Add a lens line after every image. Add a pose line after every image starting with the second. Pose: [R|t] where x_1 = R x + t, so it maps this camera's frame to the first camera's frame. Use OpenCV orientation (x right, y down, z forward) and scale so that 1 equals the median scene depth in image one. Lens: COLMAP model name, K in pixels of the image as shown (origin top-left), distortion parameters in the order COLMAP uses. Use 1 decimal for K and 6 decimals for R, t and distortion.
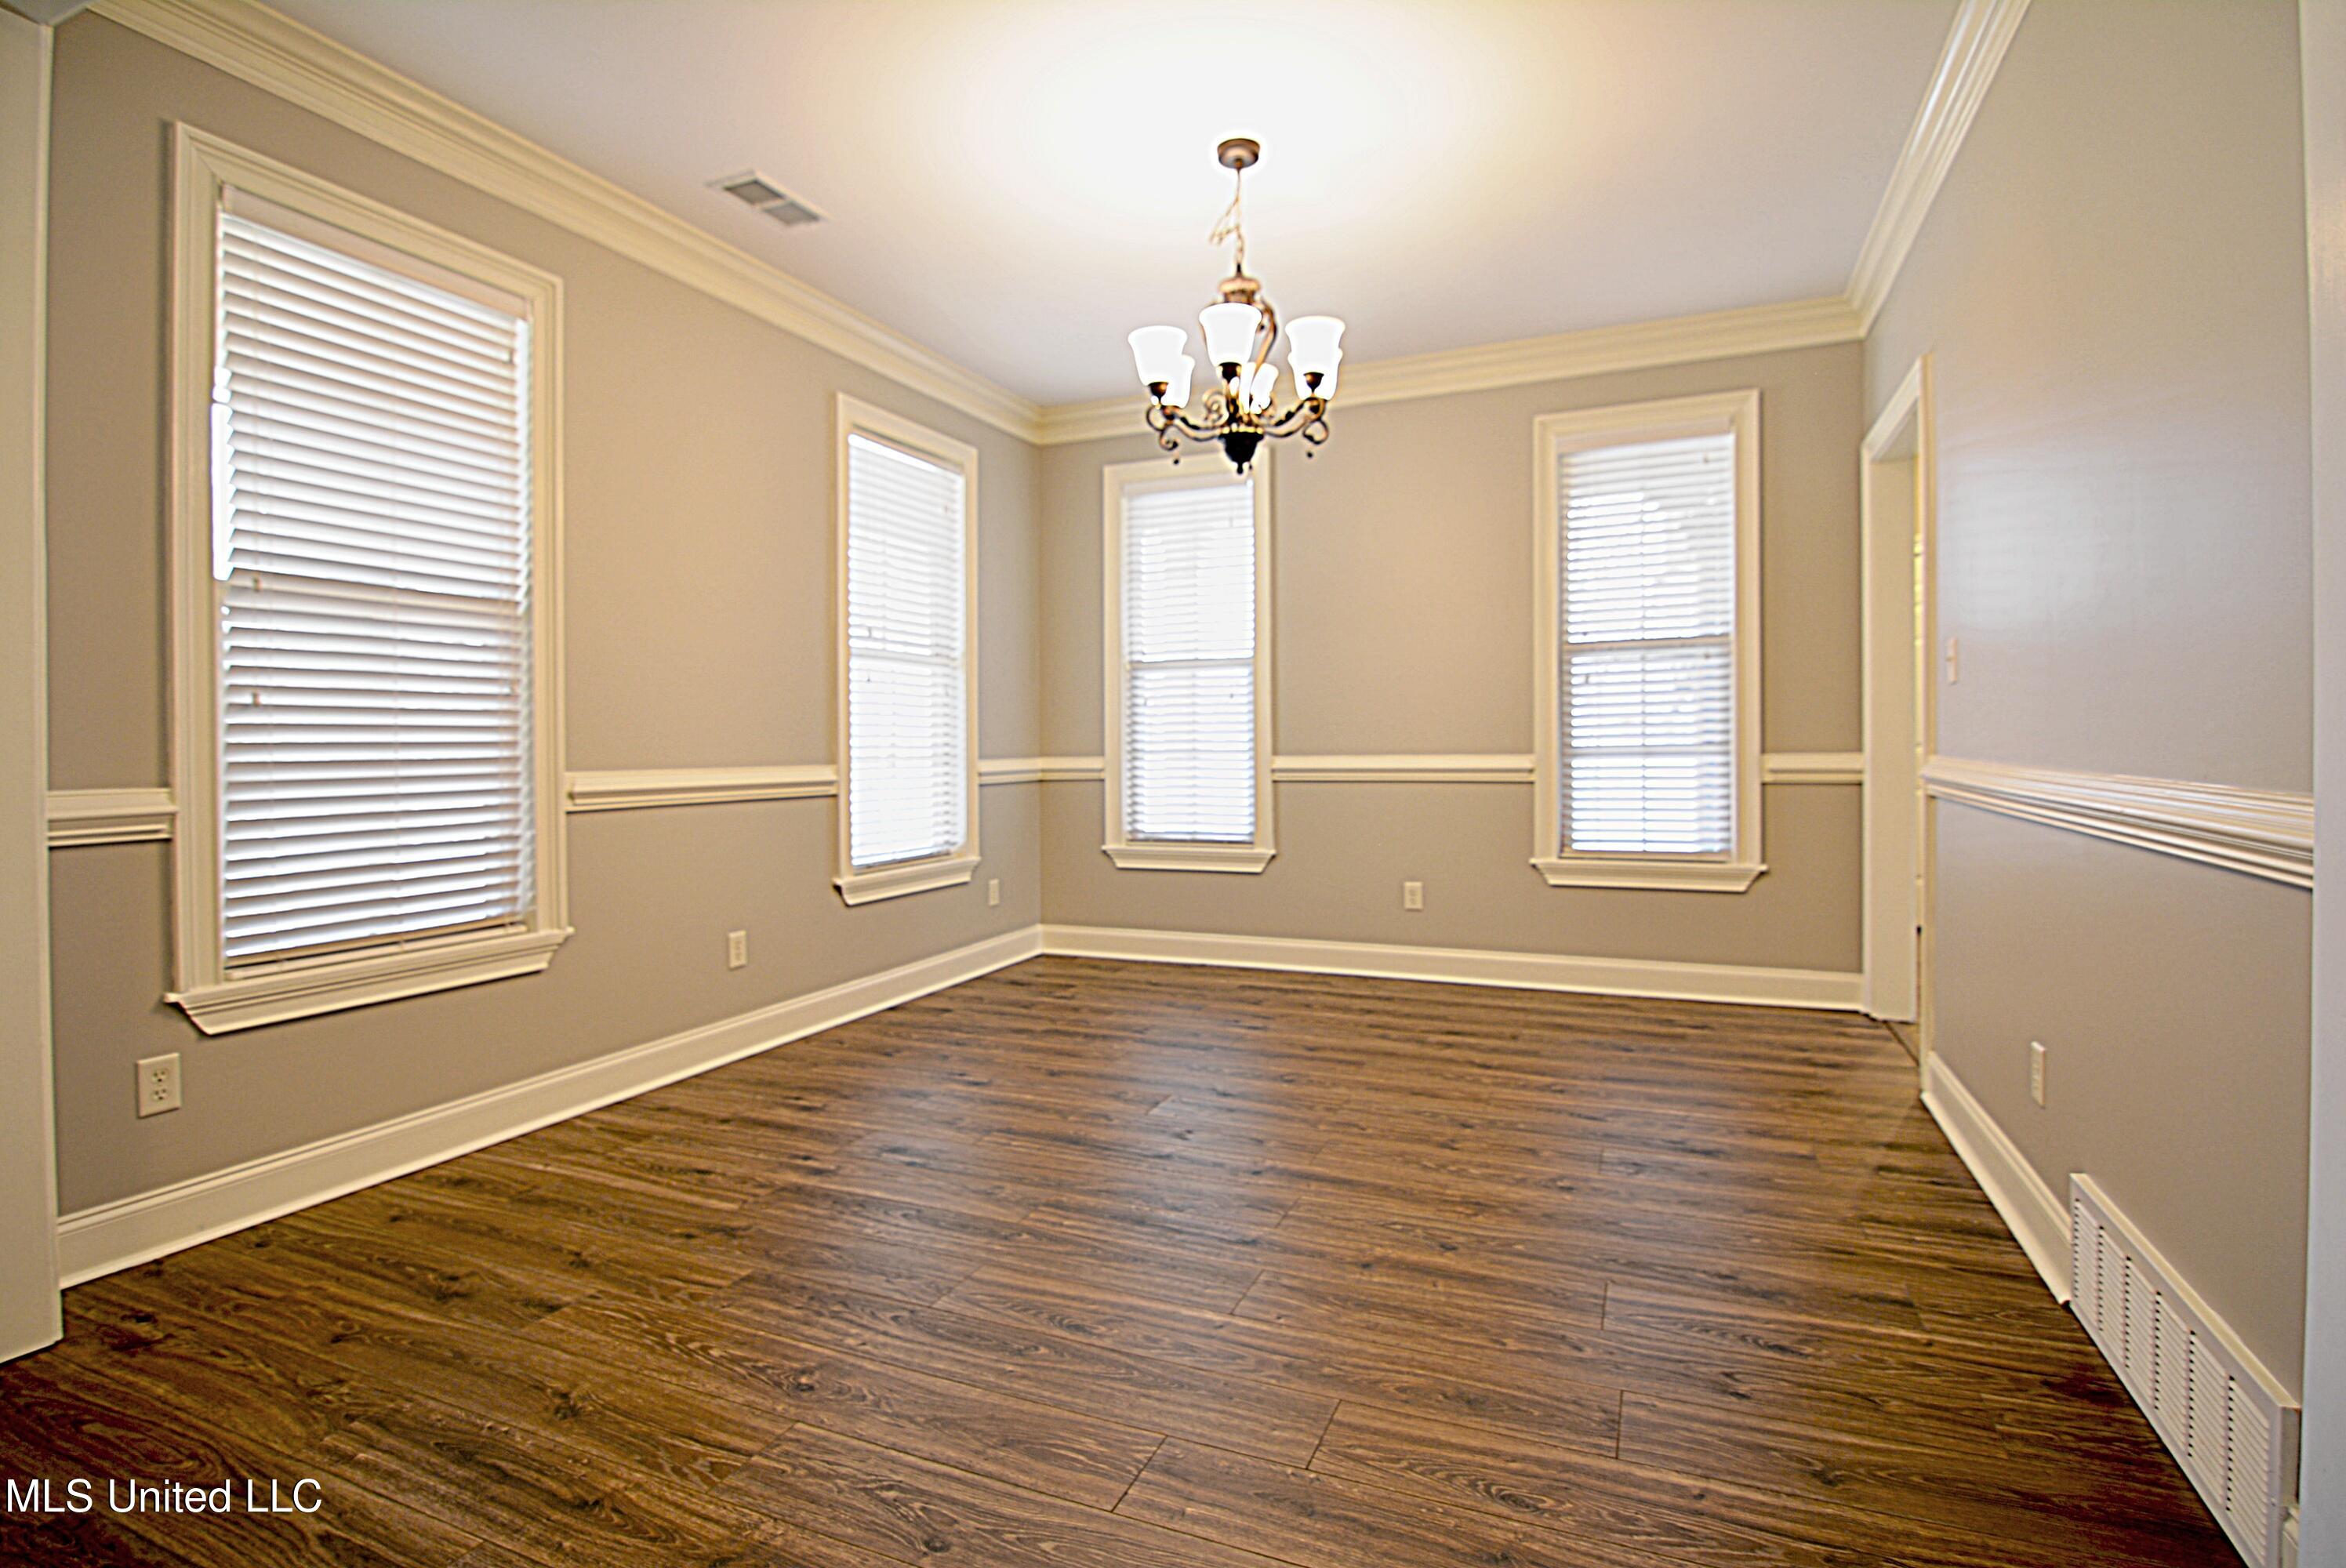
lens RADIAL K [[1143.0, 0, 1169.7], [0, 1143.0, 765.0], [0, 0, 1]] dist [-0.011829, -0.005395]
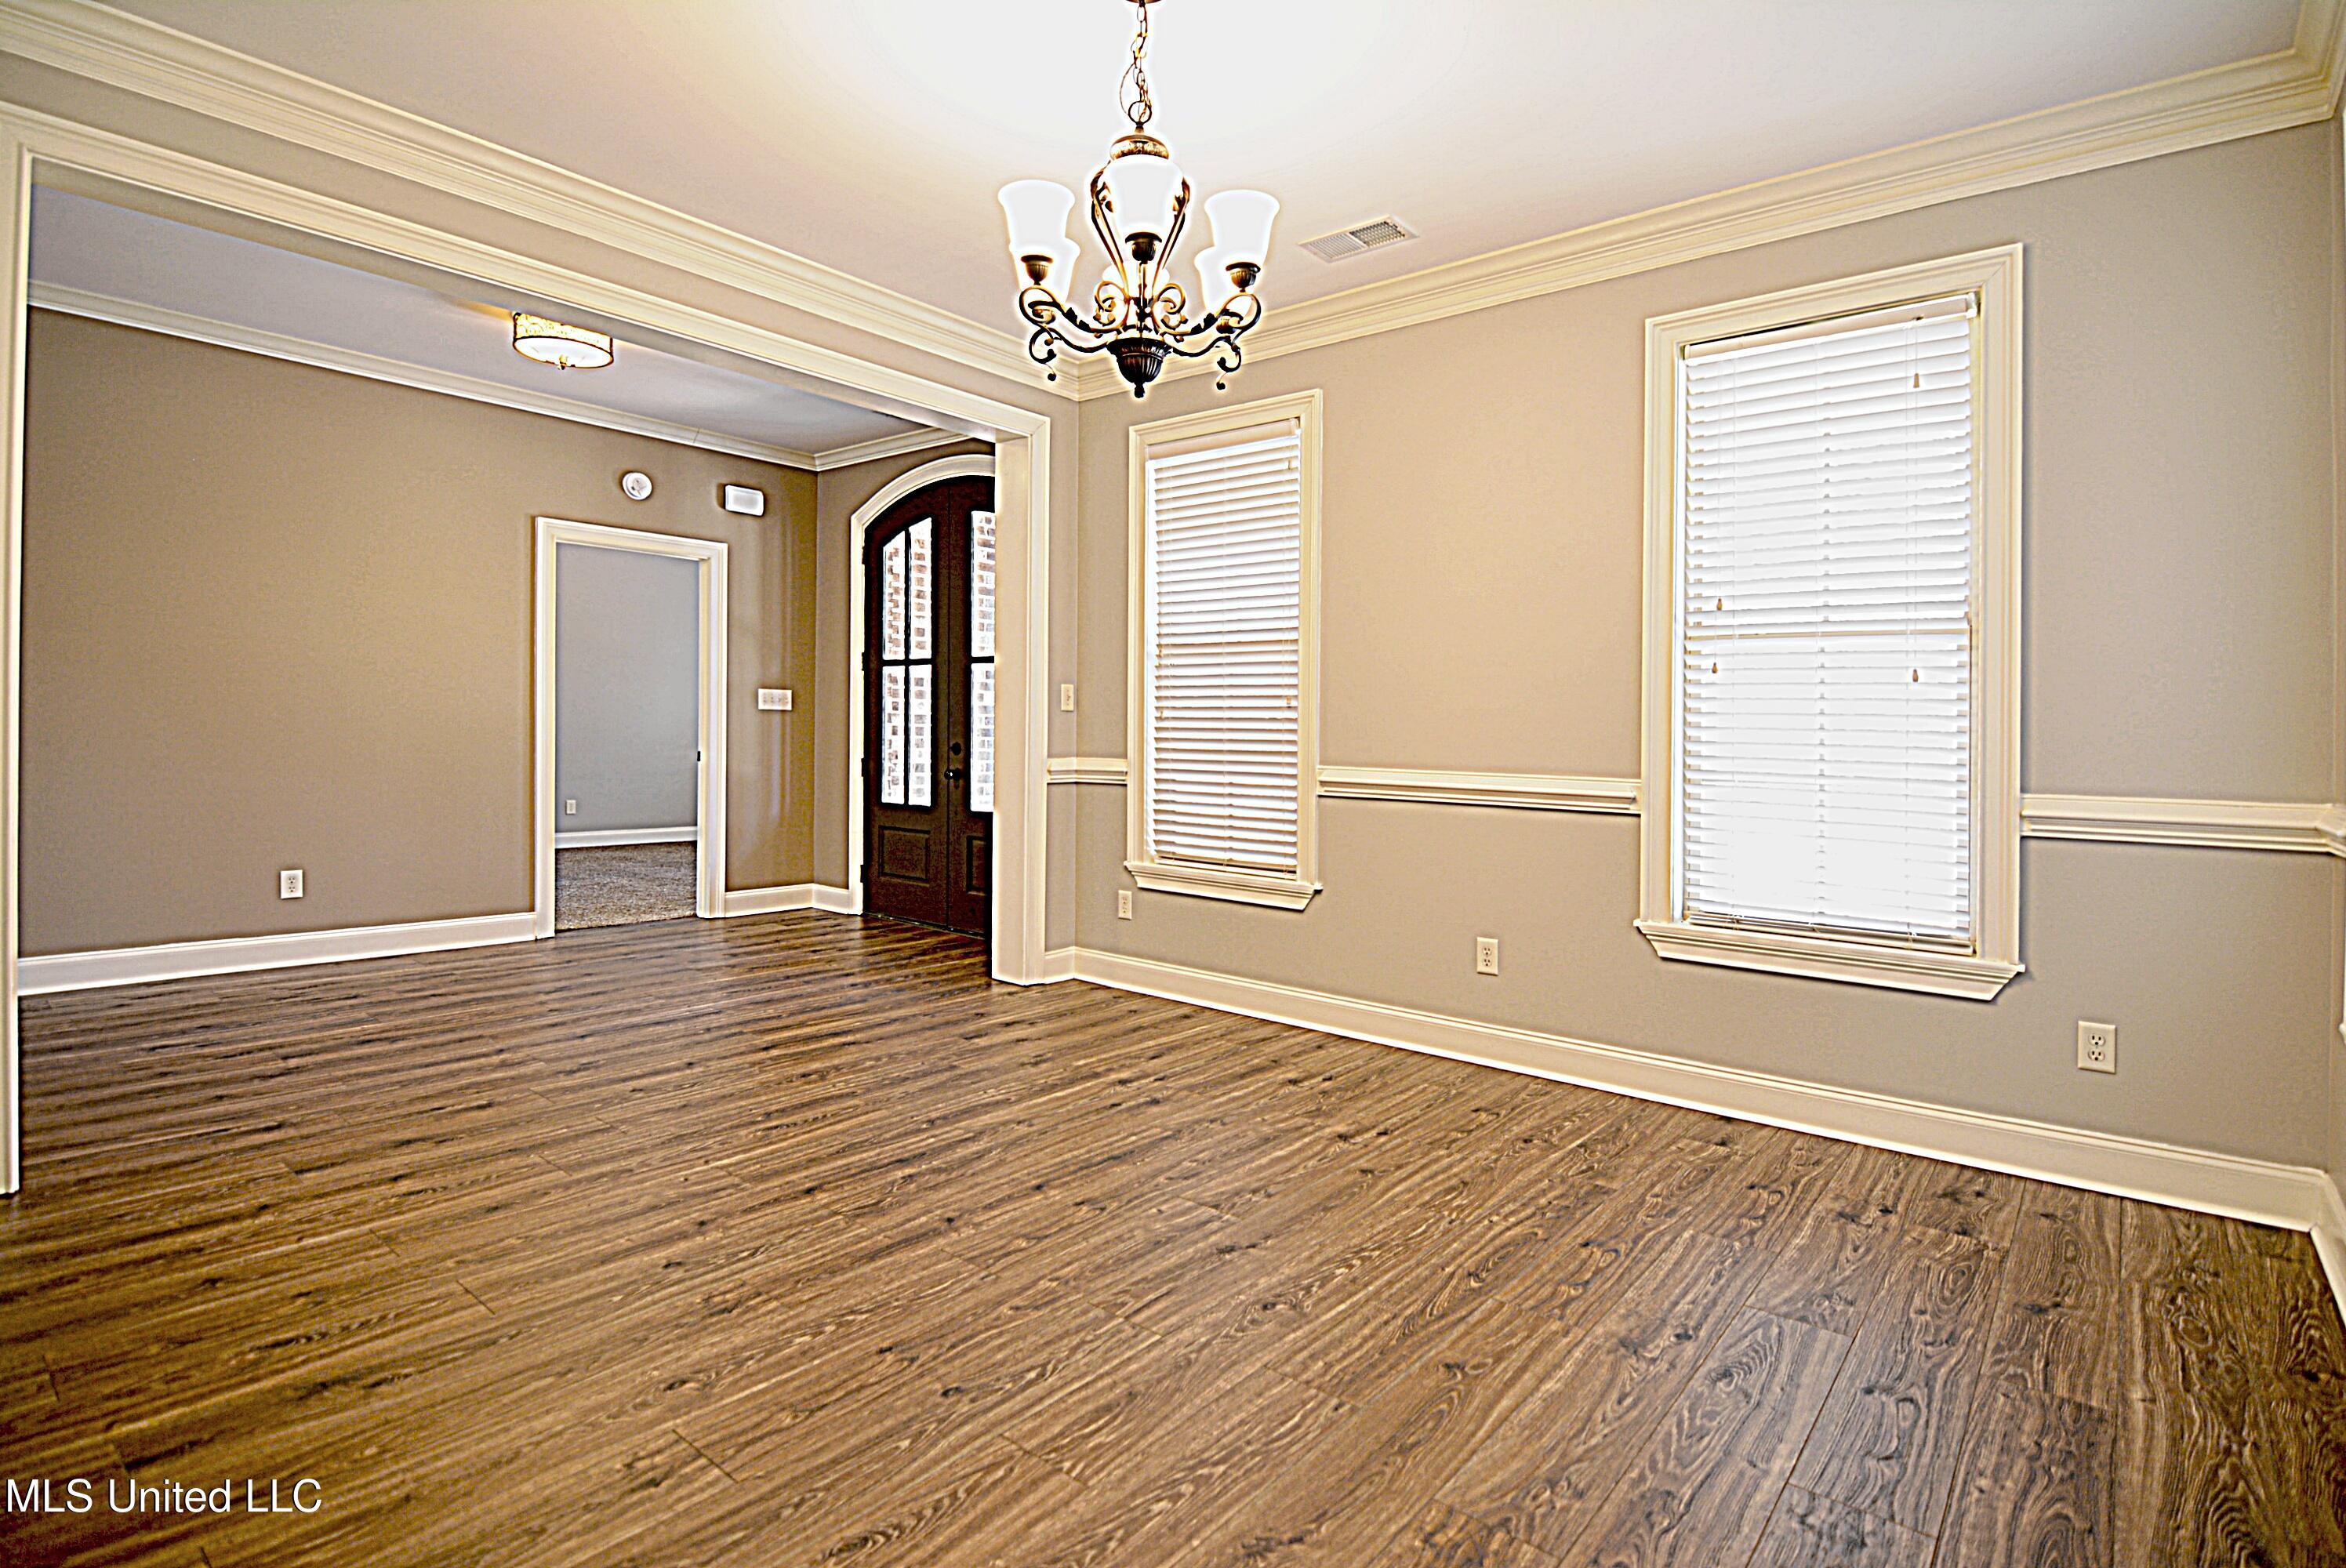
lens RADIAL K [[1143.0, 0, 1194.2], [0, 1143.0, 778.4], [0, 0, 1]] dist [-0.011829, -0.005395]
pose [[-0.266859, 0.042325, -0.962806, 0.982058], [-0.036067, 0.997897, 0.053864, -0.053864], [0.963060, 0.049100, -0.264771, 1.571184]]
